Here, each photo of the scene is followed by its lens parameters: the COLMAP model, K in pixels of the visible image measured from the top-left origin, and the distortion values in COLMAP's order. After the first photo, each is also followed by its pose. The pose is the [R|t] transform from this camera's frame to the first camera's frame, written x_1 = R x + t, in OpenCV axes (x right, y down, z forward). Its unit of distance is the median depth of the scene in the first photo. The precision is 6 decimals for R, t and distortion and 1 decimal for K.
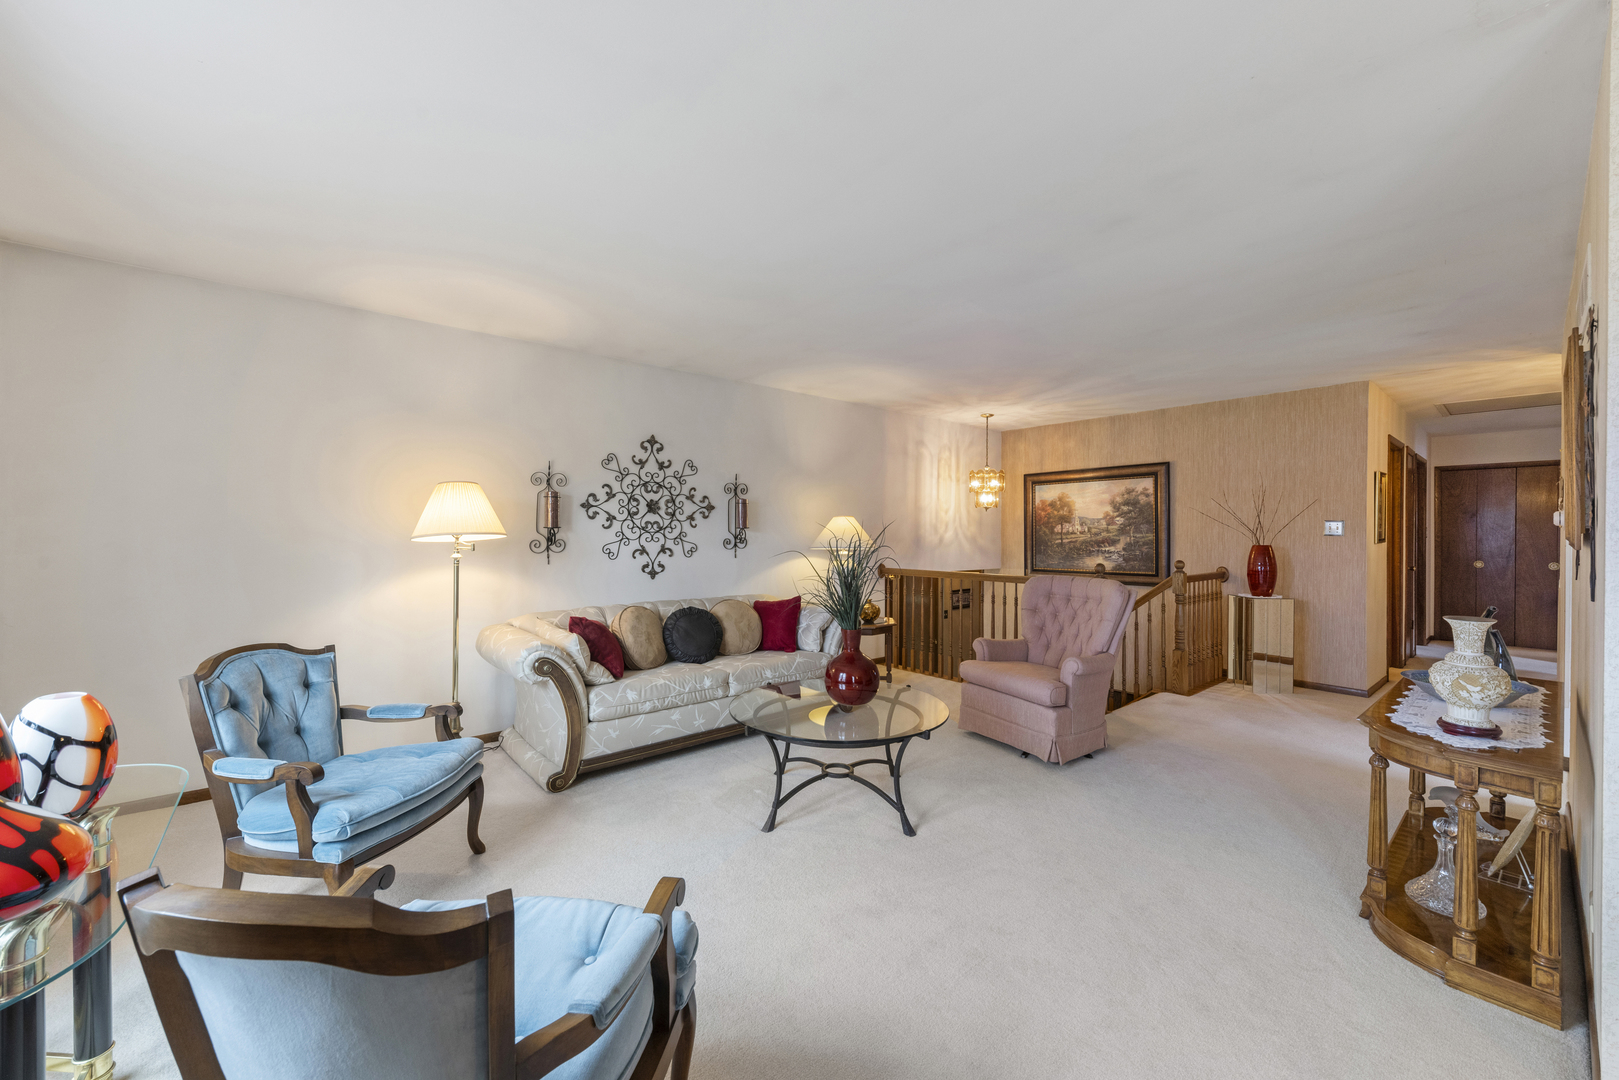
lens RADIAL K [[618.4, 0, 805.7], [0, 618.4, 534.4], [0, 0, 1]] dist [0.000564, 0.000003]
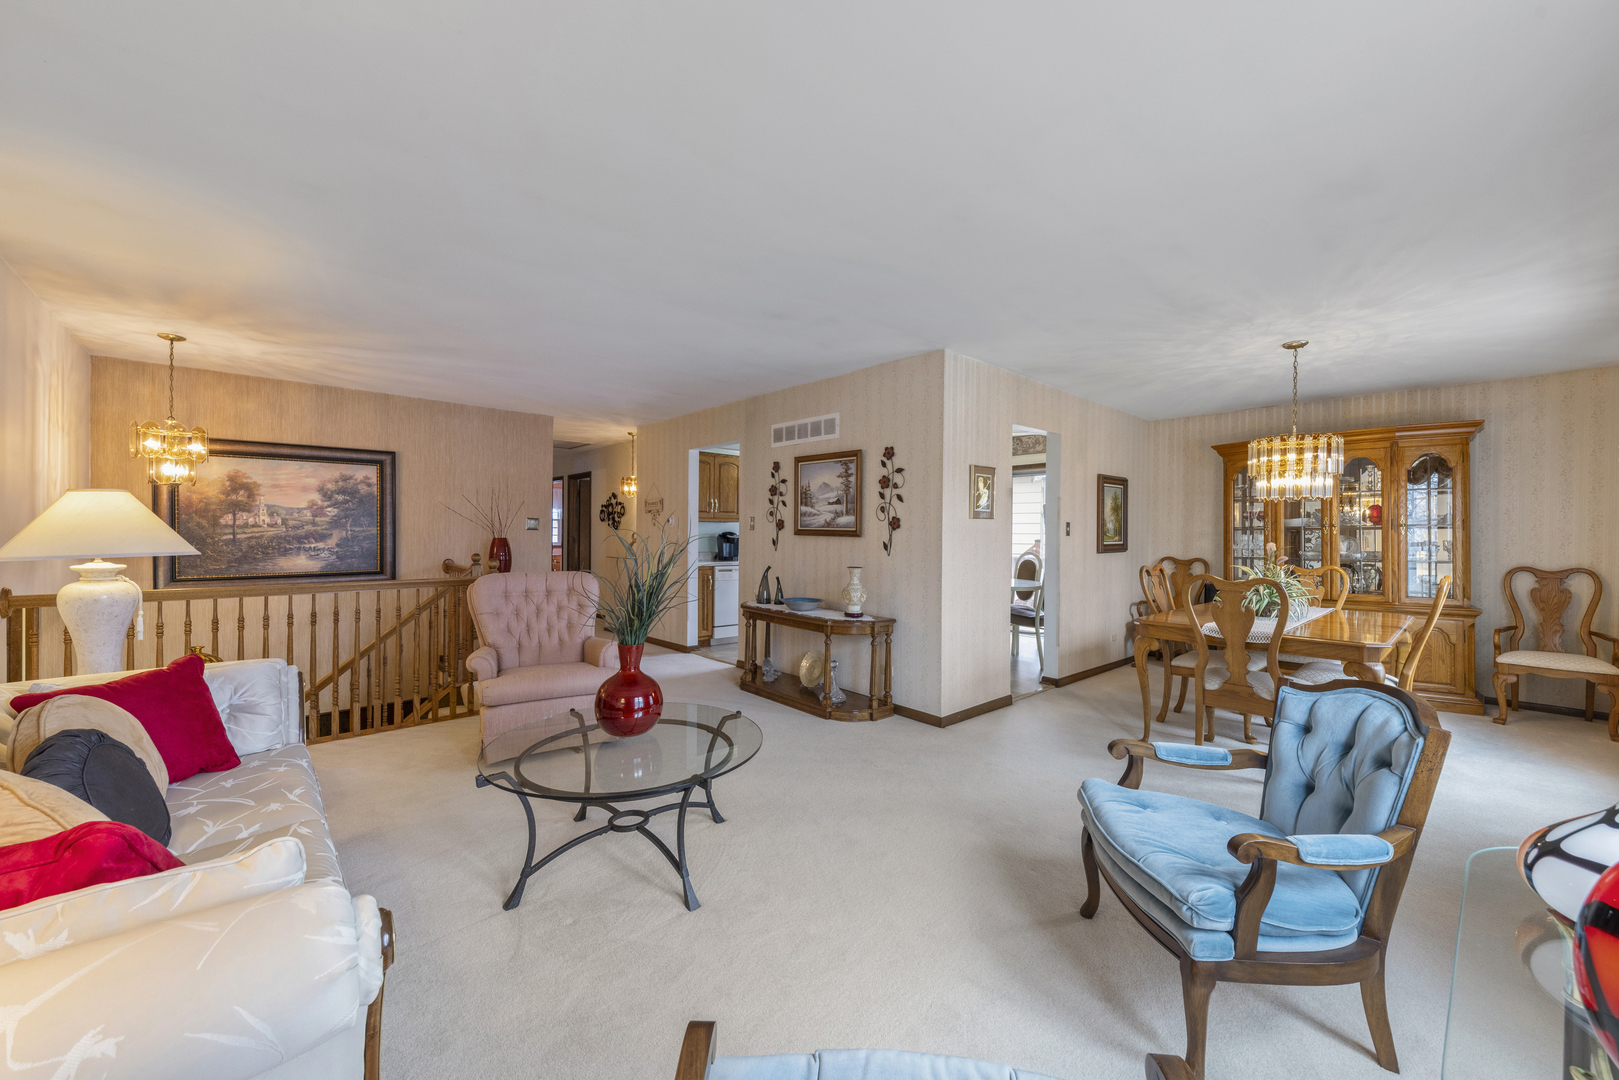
lens RADIAL K [[618.4, 0, 805.7], [0, 618.4, 534.4], [0, 0, 1]] dist [0.000564, 0.000003]
pose [[-0.045679, -0.008346, 0.998921, -0.918732], [-0.005595, 0.999952, 0.008099, -0.003891], [-0.998940, -0.005219, -0.045724, 0.962485]]
